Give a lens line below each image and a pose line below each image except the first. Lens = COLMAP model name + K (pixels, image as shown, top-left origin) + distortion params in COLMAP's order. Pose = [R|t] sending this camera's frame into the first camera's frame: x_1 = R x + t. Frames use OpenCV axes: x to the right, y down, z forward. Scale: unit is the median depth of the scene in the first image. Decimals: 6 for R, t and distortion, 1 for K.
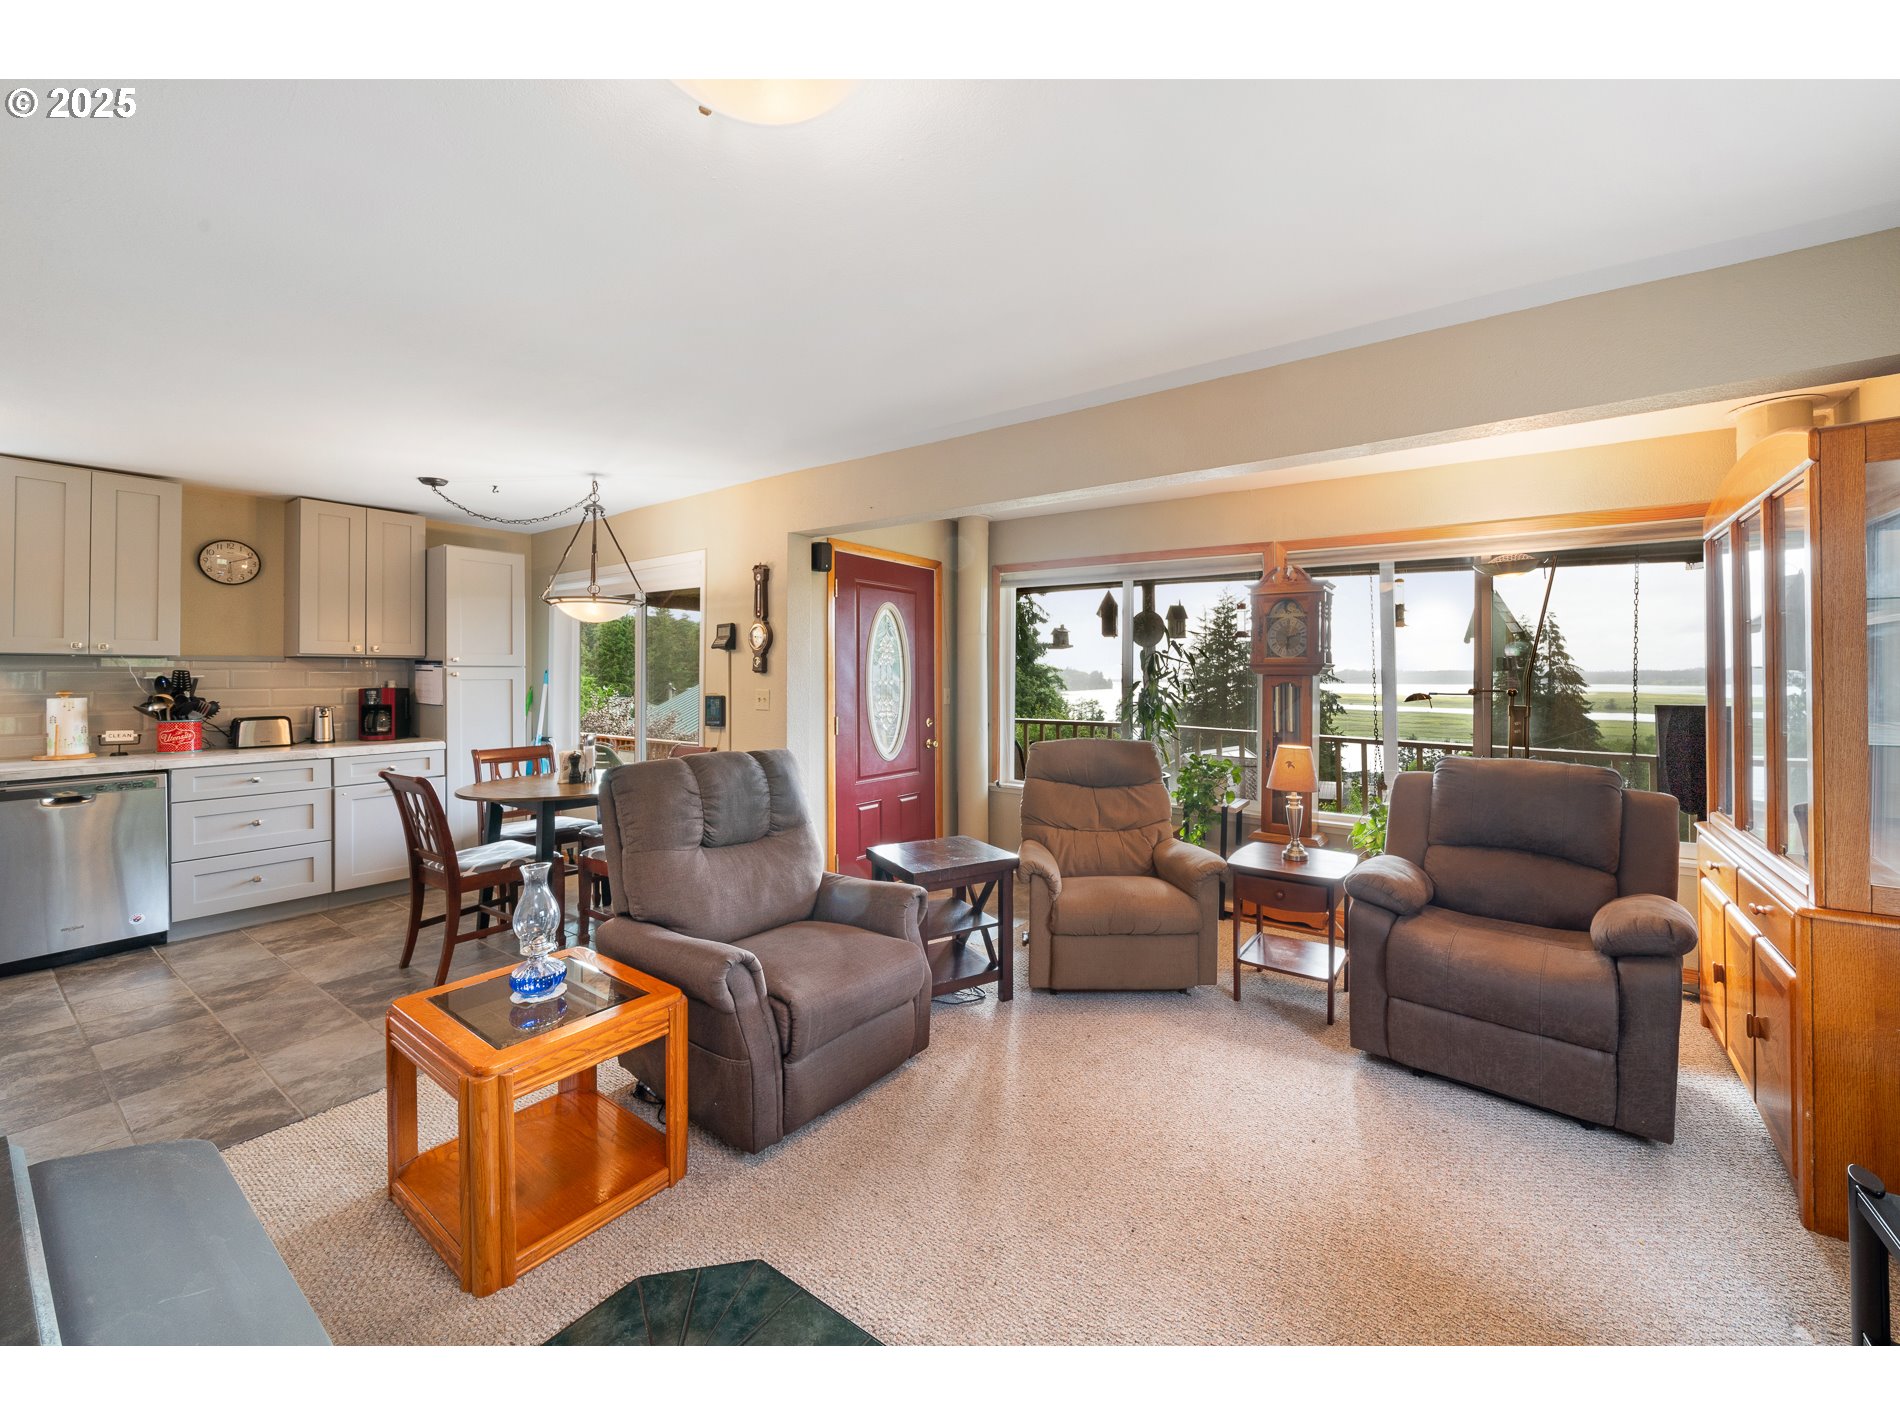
lens RADIAL K [[728.8, 0, 1011.2], [0, 728.8, 677.0], [0, 0, 1]] dist [0.000485, -0.000063]
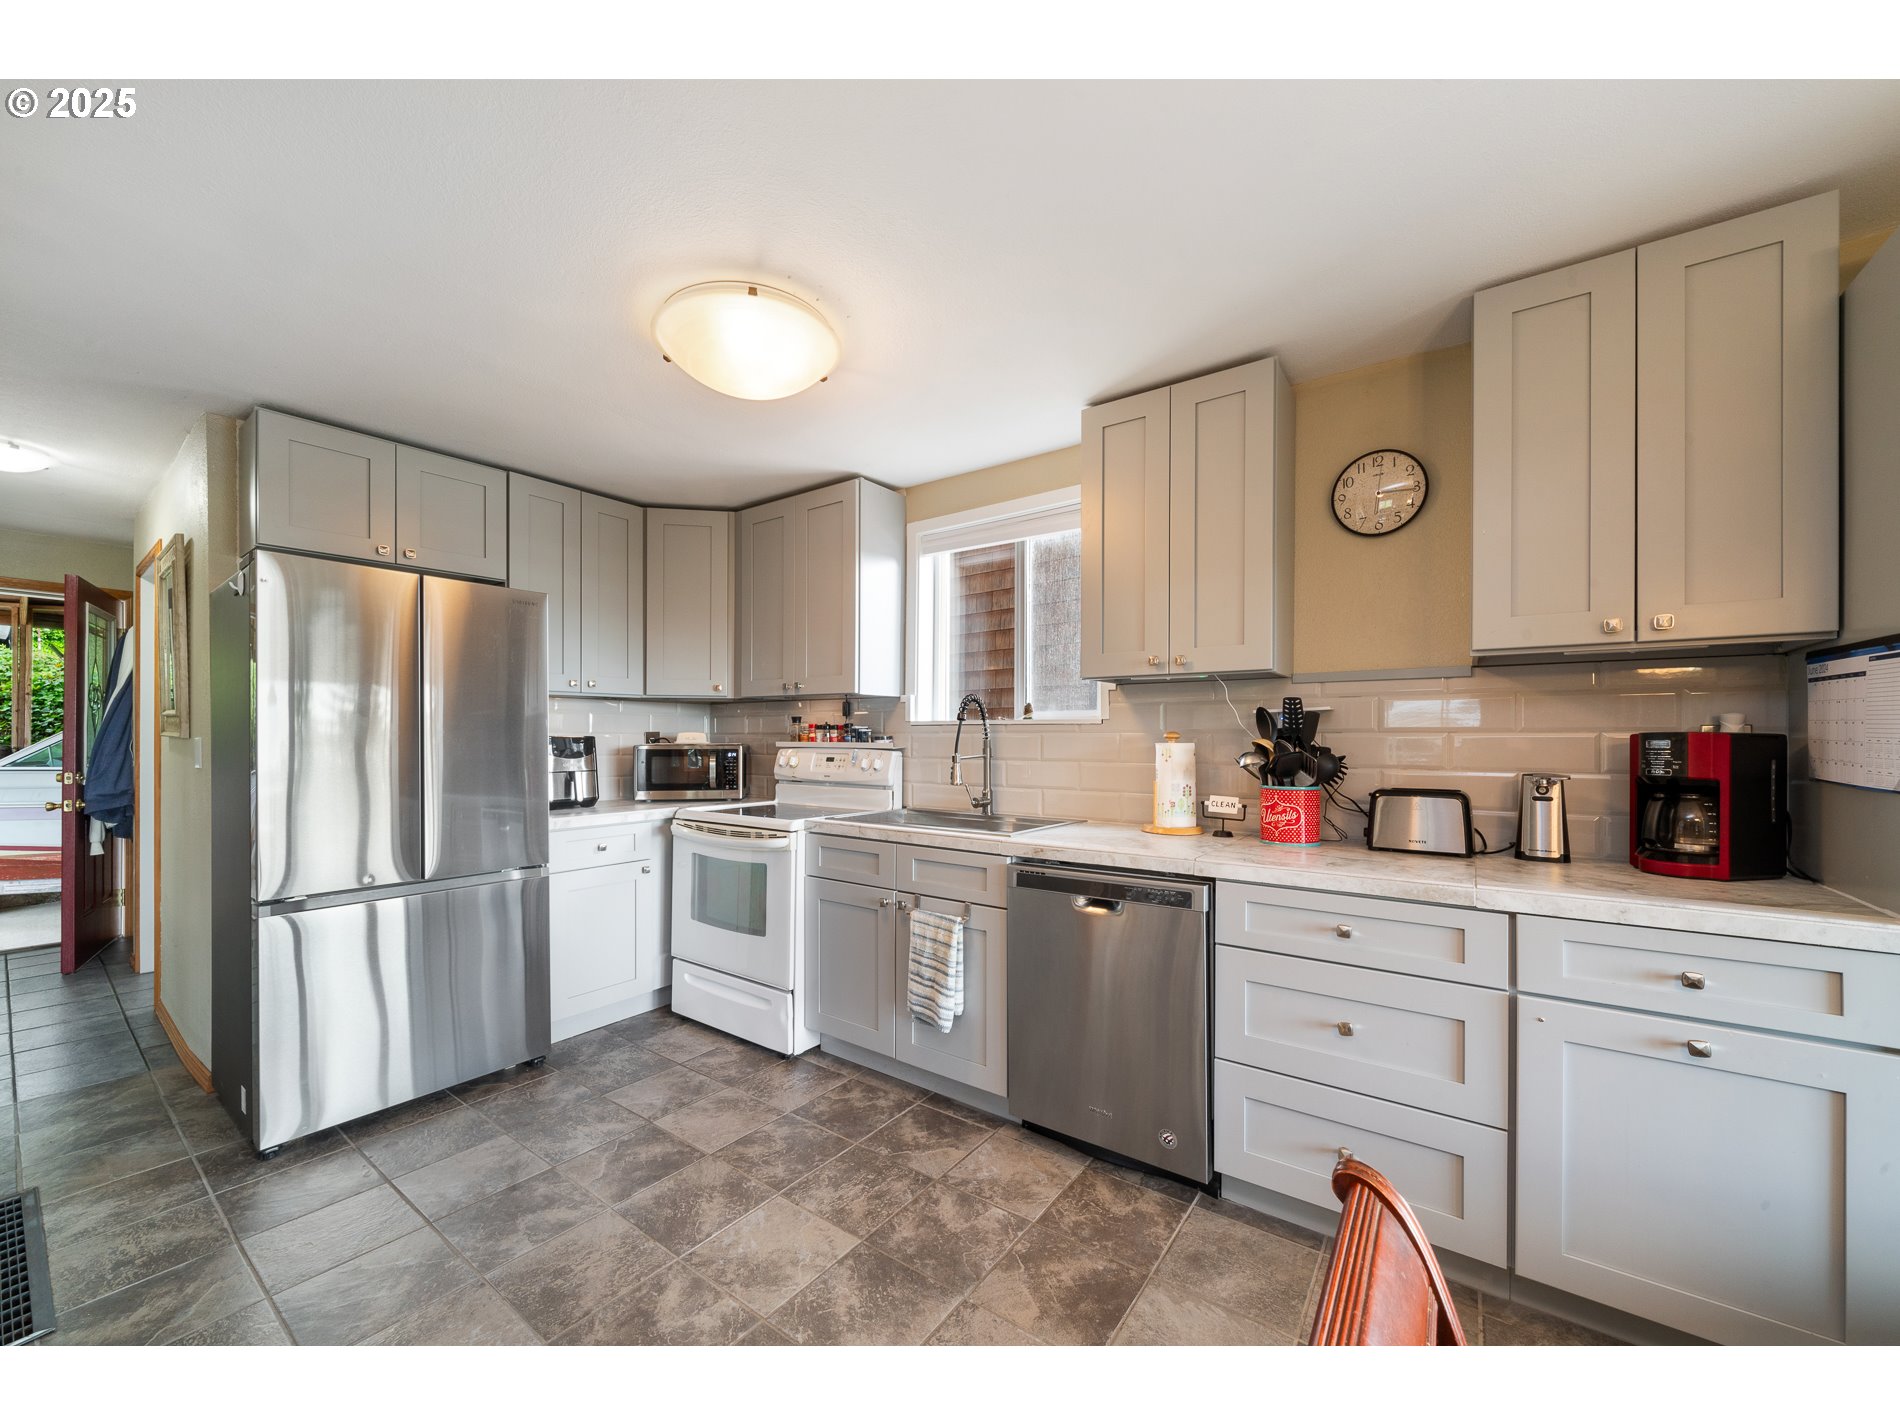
lens RADIAL K [[725.1, 0, 941.2], [0, 725.1, 745.3], [0, 0, 1]] dist [0.000334, 0.000029]
pose [[-0.037427, 0.009755, -0.999252, -0.515182], [-0.008915, 0.999909, 0.010096, 0.022457], [0.999260, 0.009286, -0.037337, 0.675420]]
